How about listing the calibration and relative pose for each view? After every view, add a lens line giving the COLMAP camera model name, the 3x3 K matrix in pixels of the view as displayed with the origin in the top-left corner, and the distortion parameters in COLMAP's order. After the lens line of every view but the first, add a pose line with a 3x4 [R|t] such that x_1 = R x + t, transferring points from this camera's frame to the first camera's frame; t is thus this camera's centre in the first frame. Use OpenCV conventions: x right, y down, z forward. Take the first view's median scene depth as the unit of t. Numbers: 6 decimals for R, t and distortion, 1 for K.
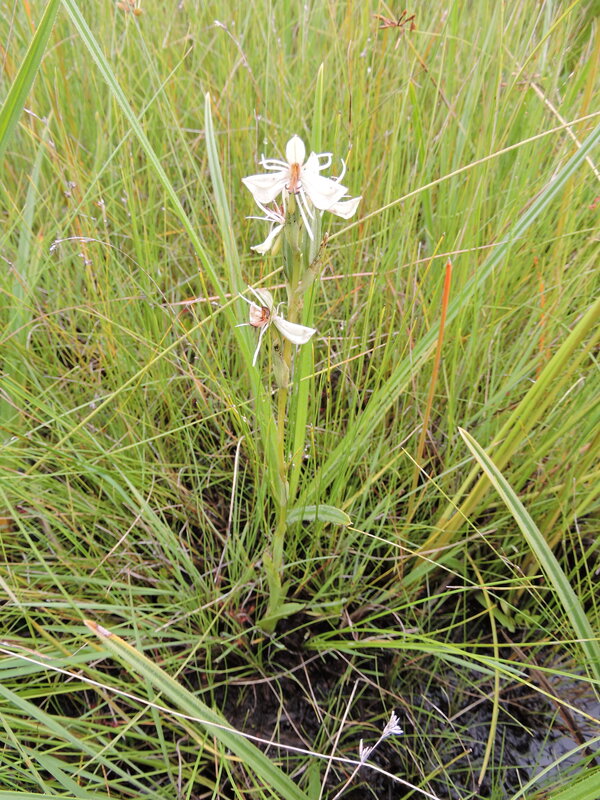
lens RADIAL K [[549.9, 0, 299.8], [0, 549.9, 396.9], [0, 0, 1]] dist [0.010746, 0.004638]
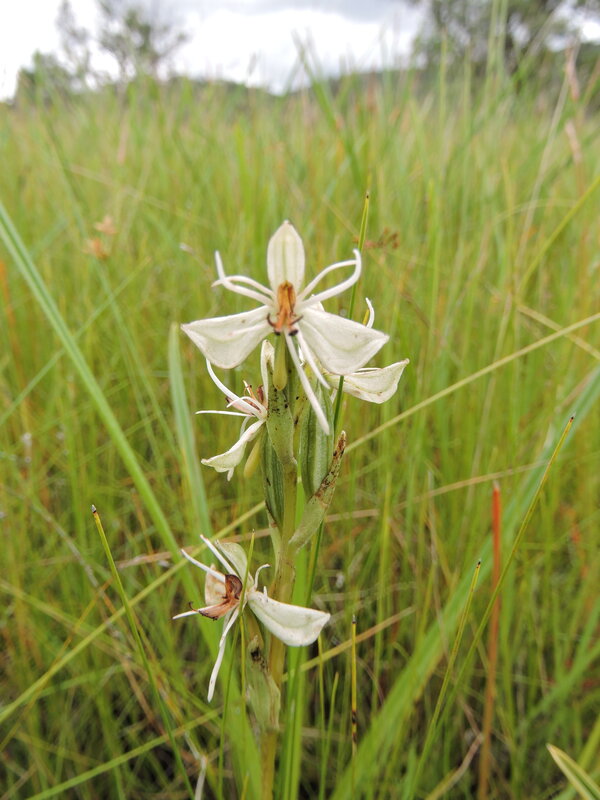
lens RADIAL K [[549.9, 0, 298.4], [0, 549.9, 396.3], [0, 0, 1]] dist [0.010746, 0.004638]
pose [[0.998319, -0.036976, 0.044627, -0.017729], [0.052380, 0.905199, -0.421748, -0.095579], [-0.024801, 0.423377, 0.905614, 0.462225]]
